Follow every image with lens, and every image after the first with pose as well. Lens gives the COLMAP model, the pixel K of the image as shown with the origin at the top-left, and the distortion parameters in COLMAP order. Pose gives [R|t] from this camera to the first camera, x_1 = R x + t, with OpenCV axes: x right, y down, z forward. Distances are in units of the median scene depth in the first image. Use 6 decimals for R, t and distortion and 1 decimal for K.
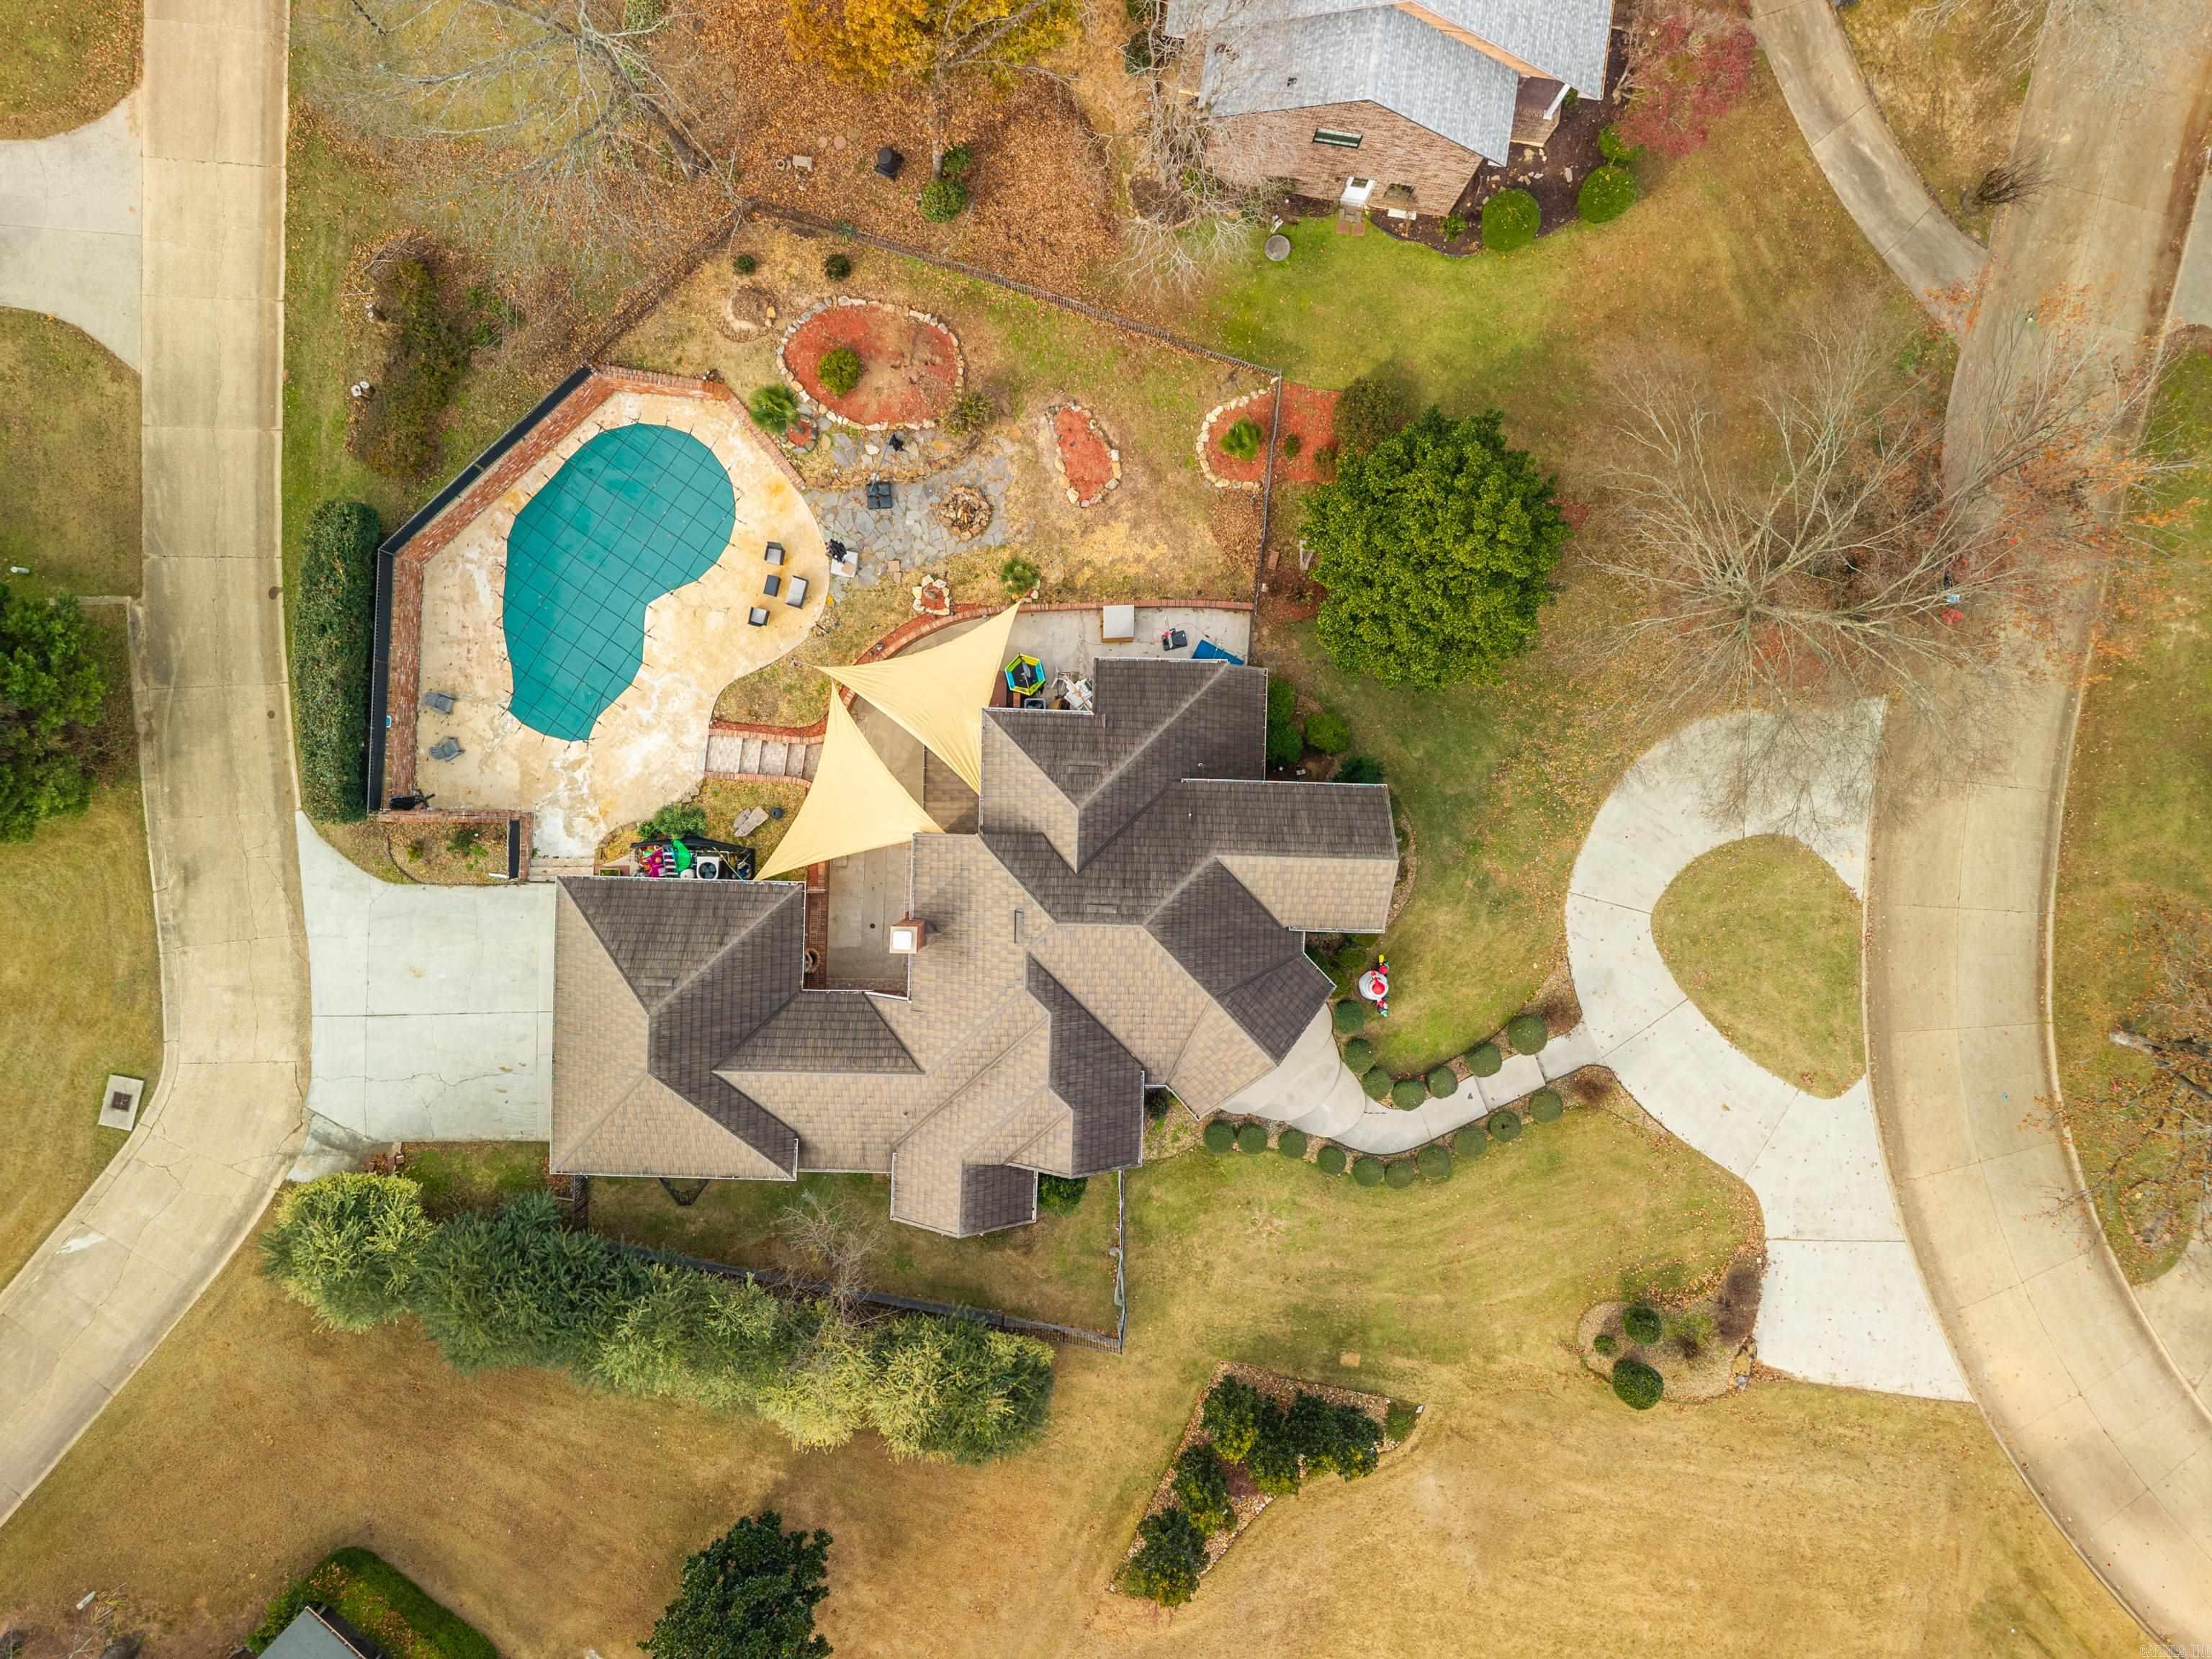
lens RADIAL K [[1508.9, 0, 1104.2], [0, 1508.9, 809.7], [0, 0, 1]] dist [0.025224, -0.003799]
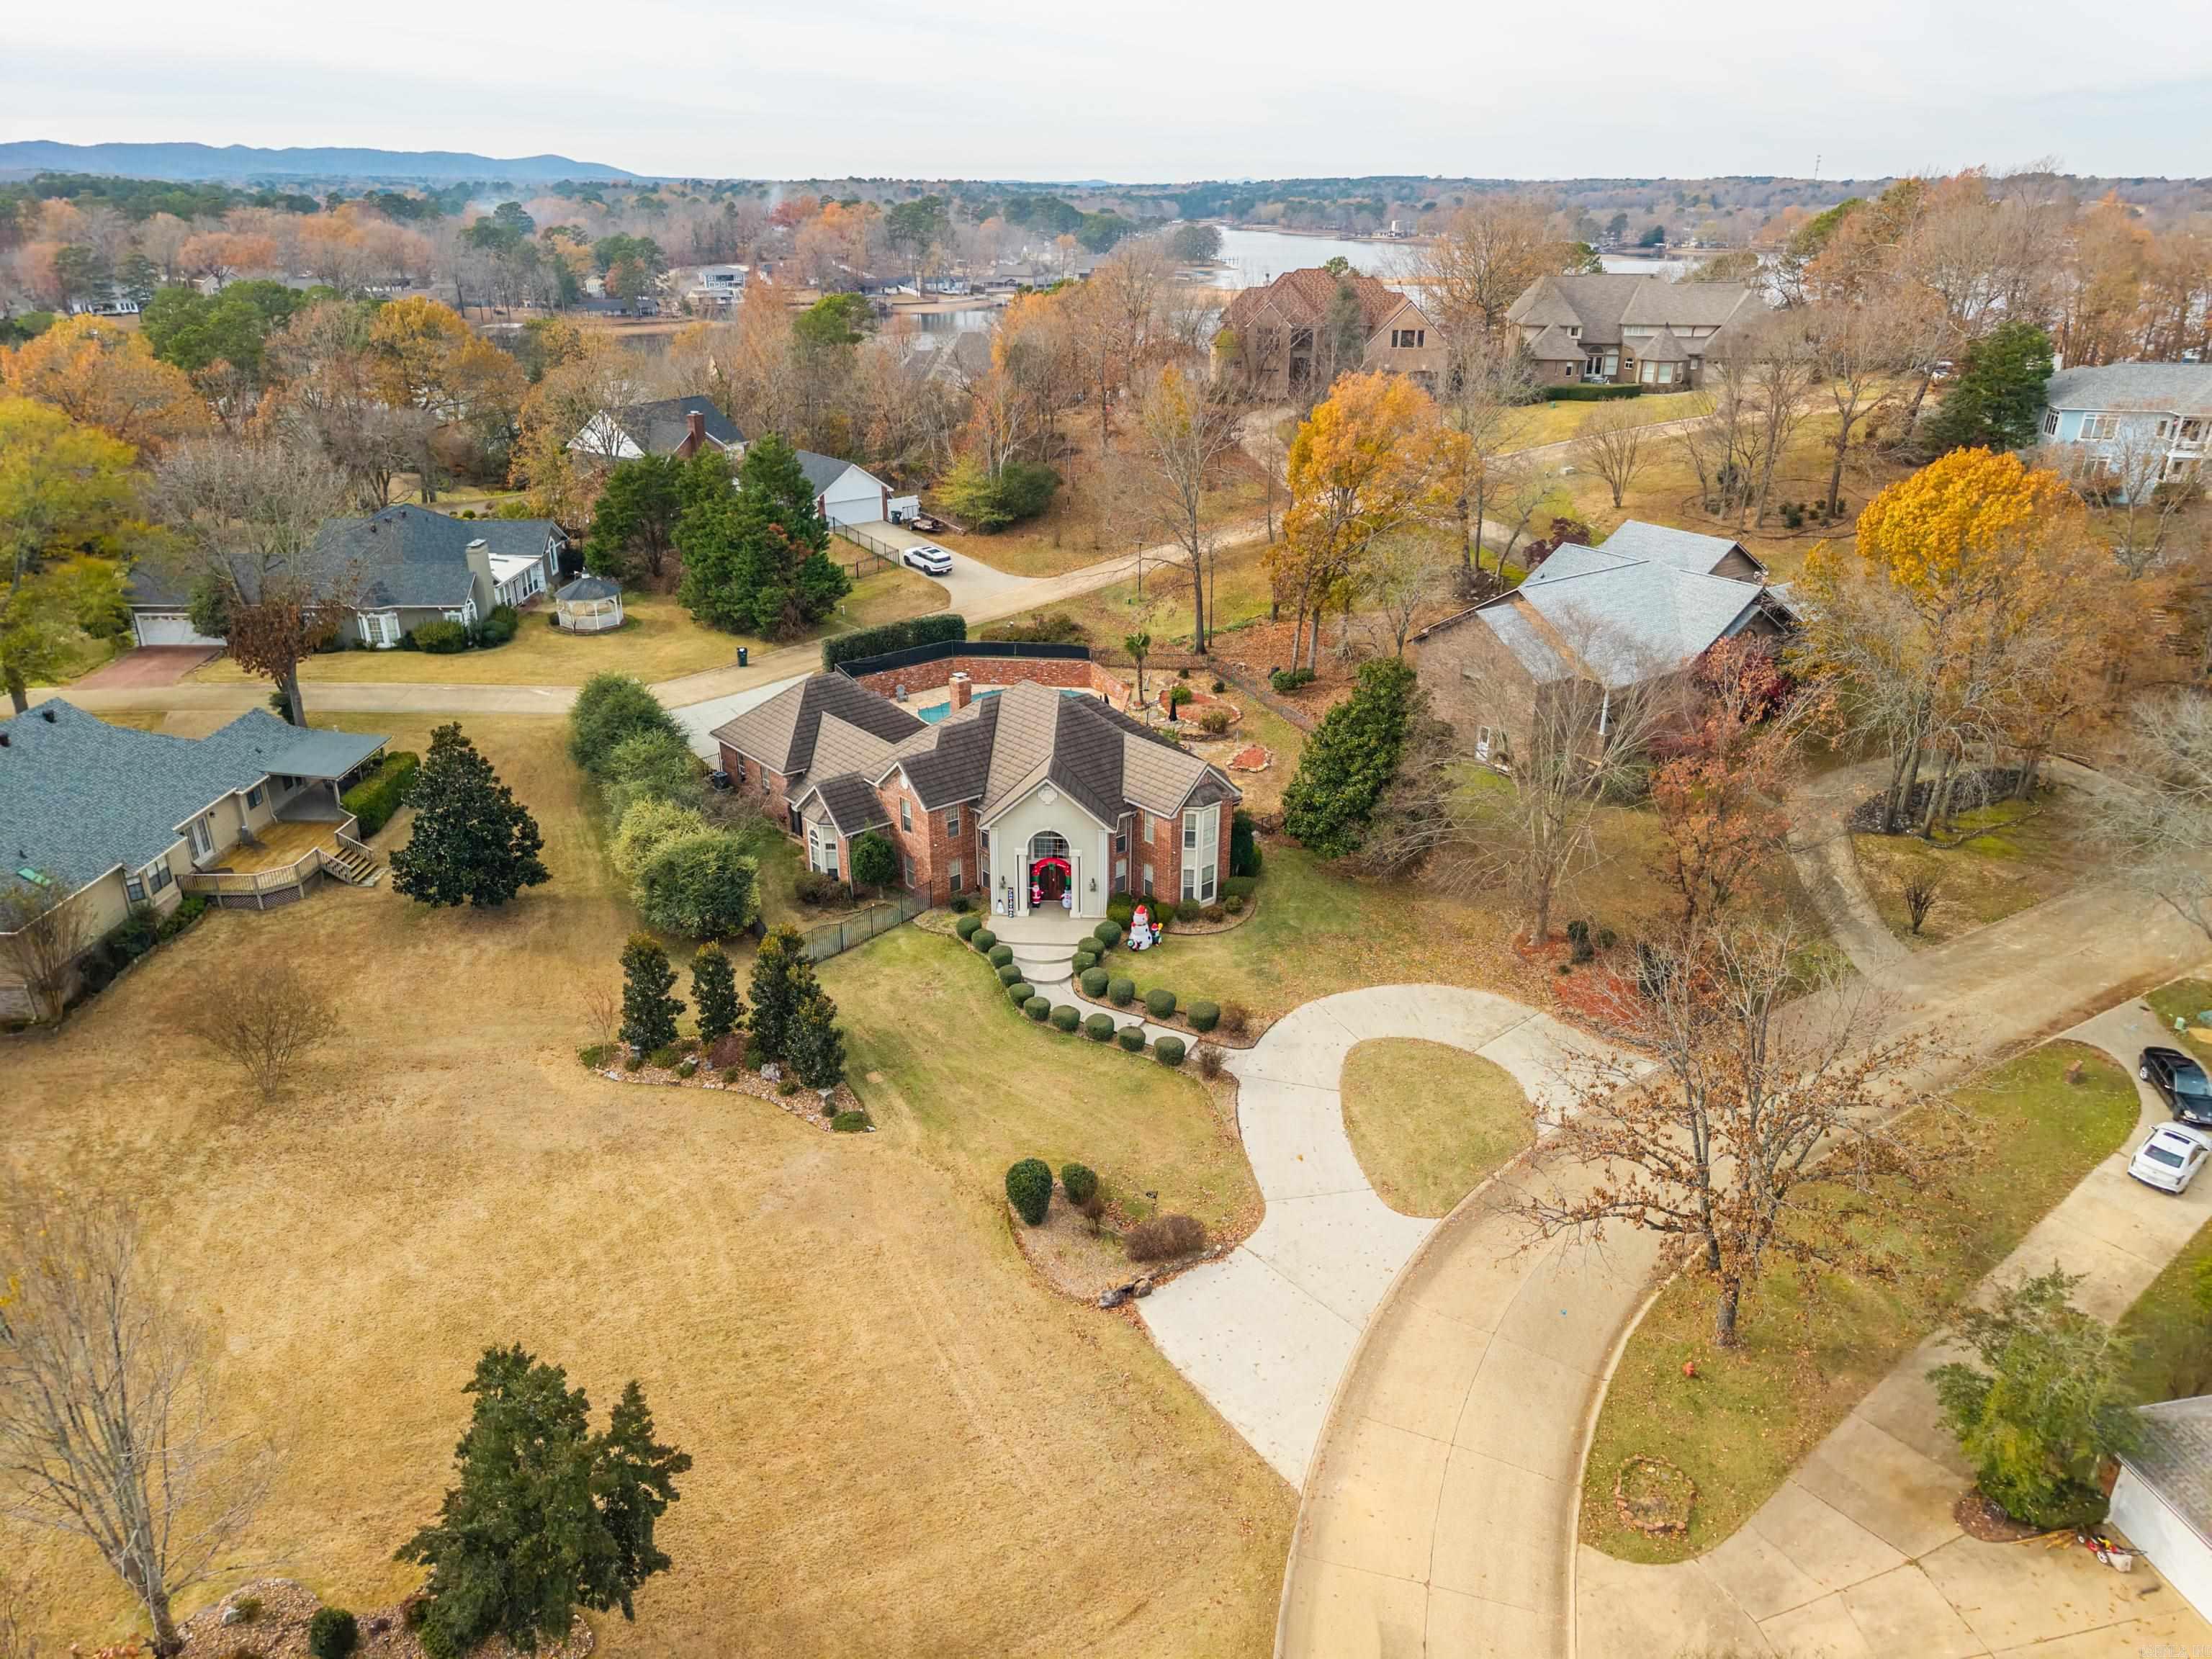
lens RADIAL K [[1475.6, 0, 1099.1], [0, 1475.6, 828.3], [0, 0, 1]] dist [0.048023, -0.054834]
pose [[0.669759, 0.254649, -0.697551, 1.027852], [-0.742094, 0.263474, -0.616343, 0.909737], [0.026836, 0.930449, 0.365437, 0.485326]]
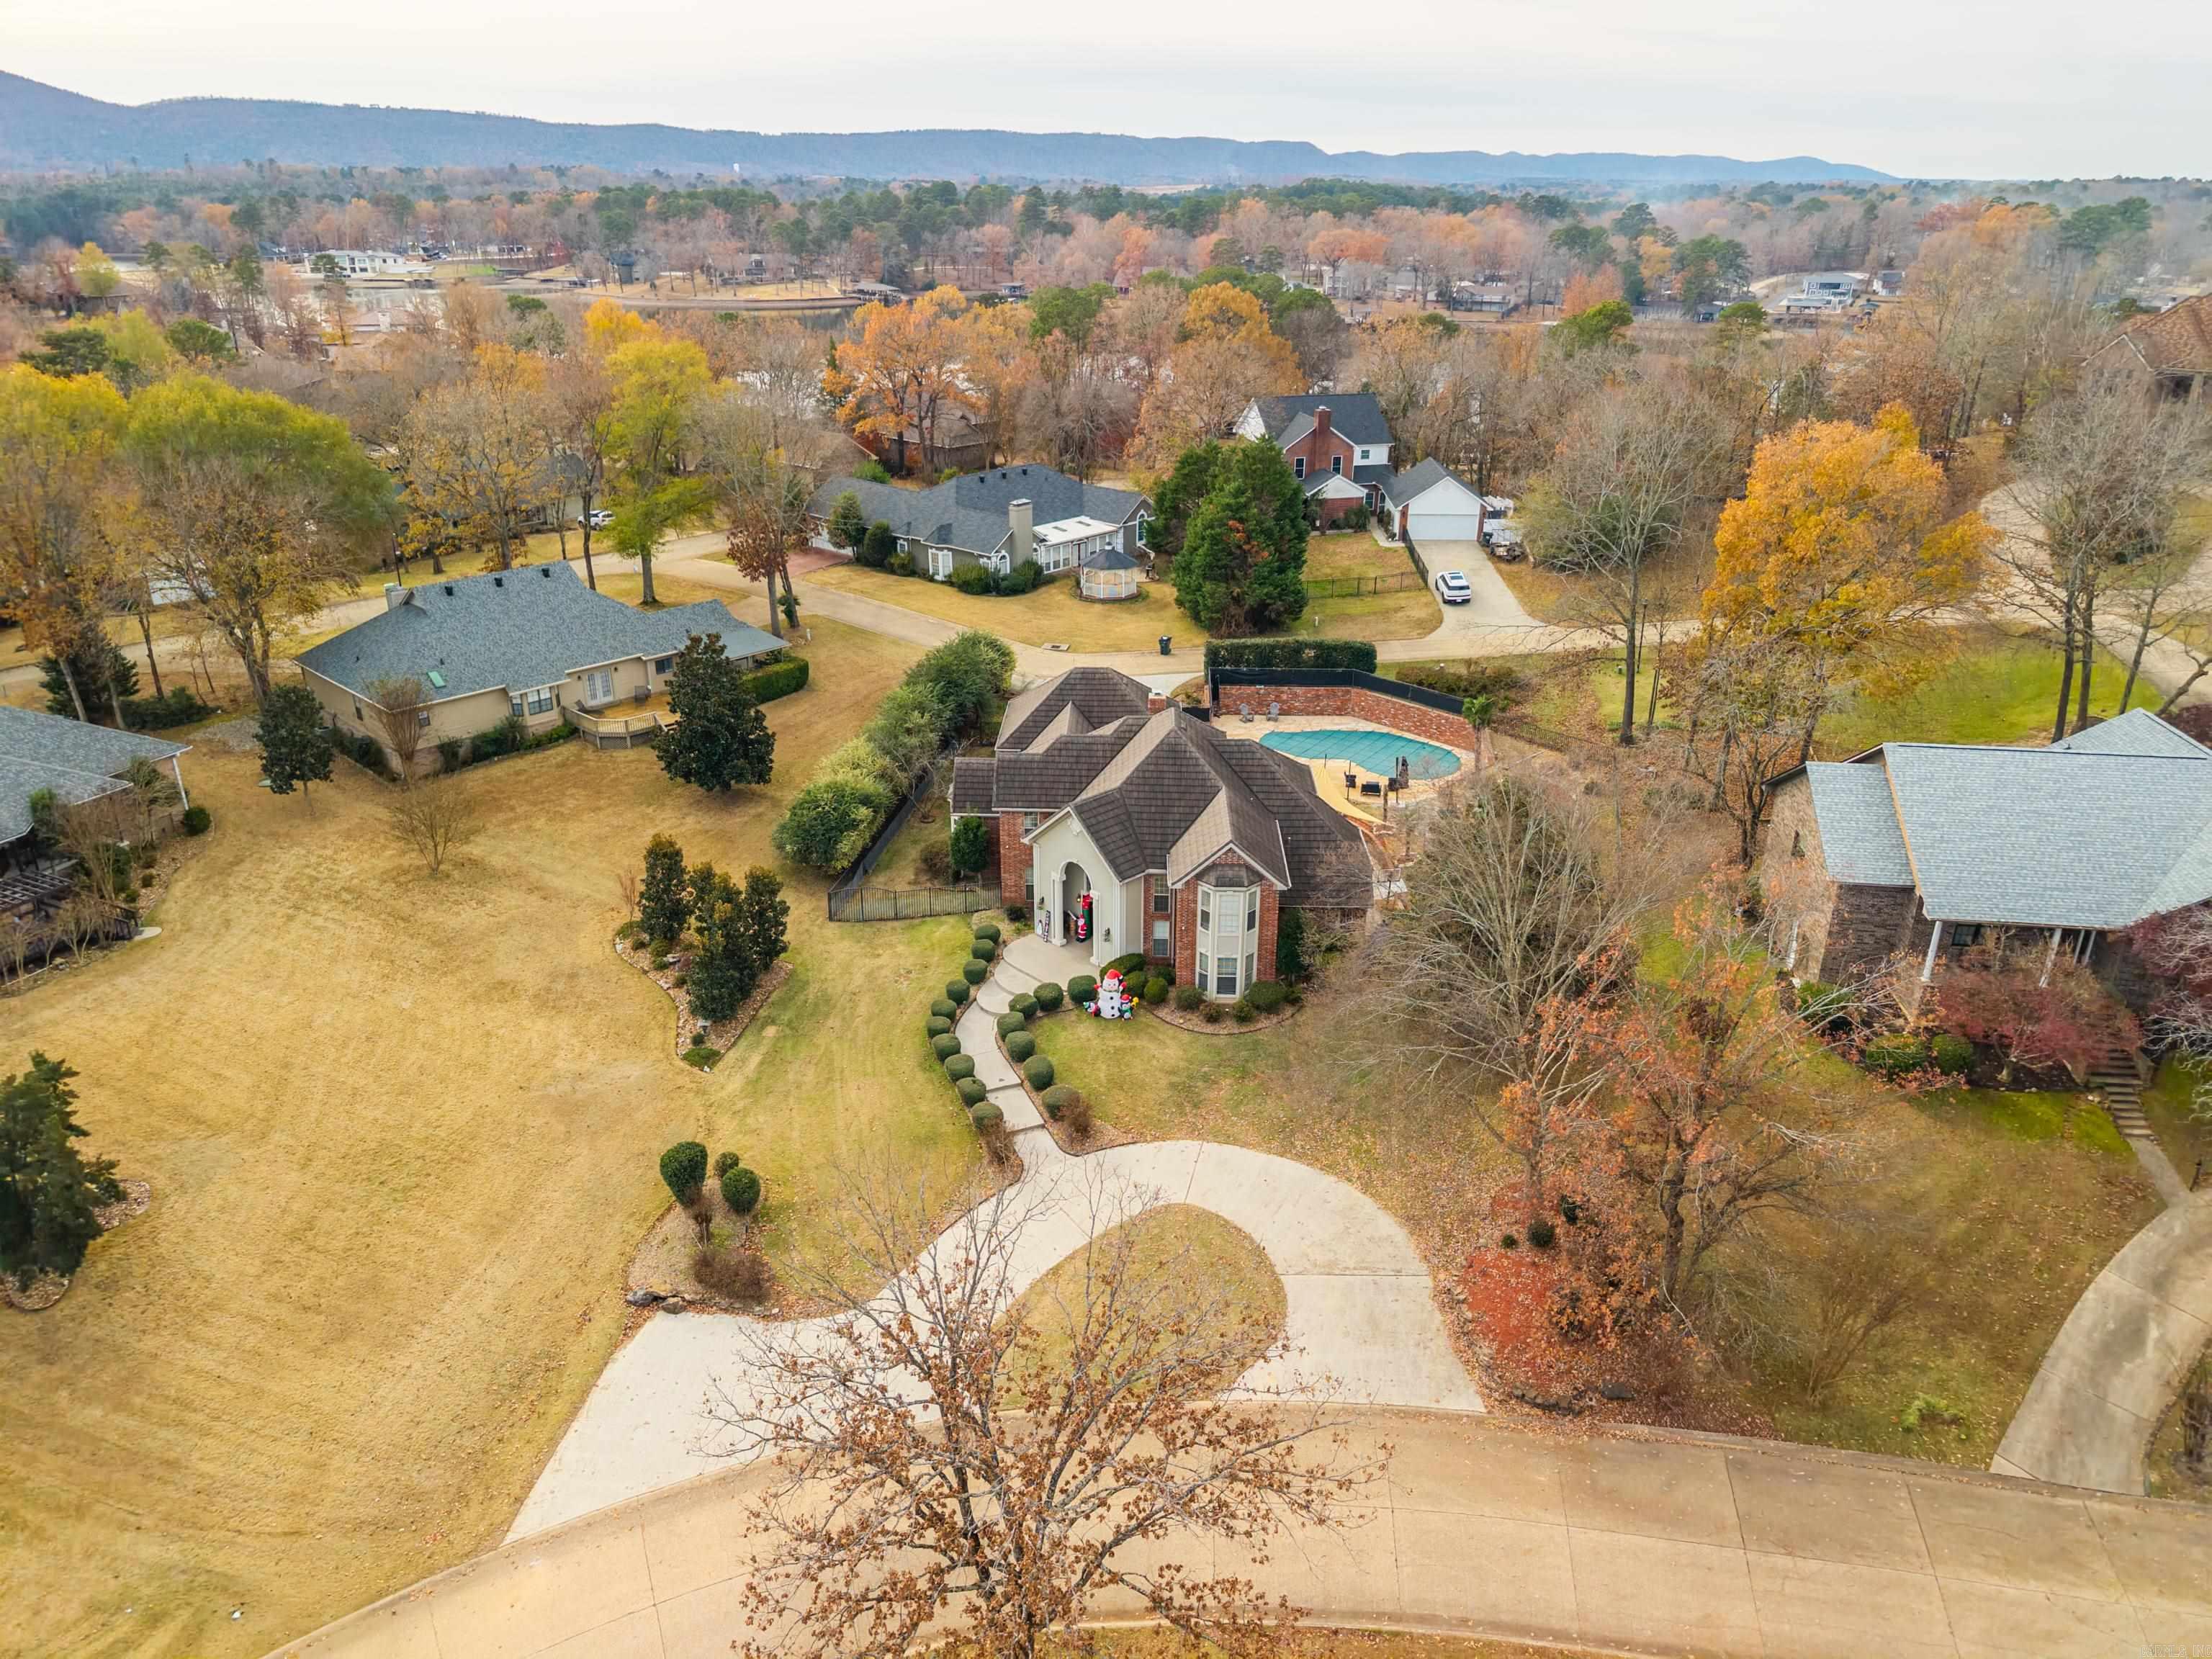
lens RADIAL K [[1475.6, 0, 1099.1], [0, 1475.6, 828.3], [0, 0, 1]] dist [0.048023, -0.054834]
pose [[-0.001046, 0.355430, -0.934702, 1.209623], [-0.999991, -0.004211, -0.000482, 0.131425], [-0.004107, 0.934693, 0.355431, 0.504530]]
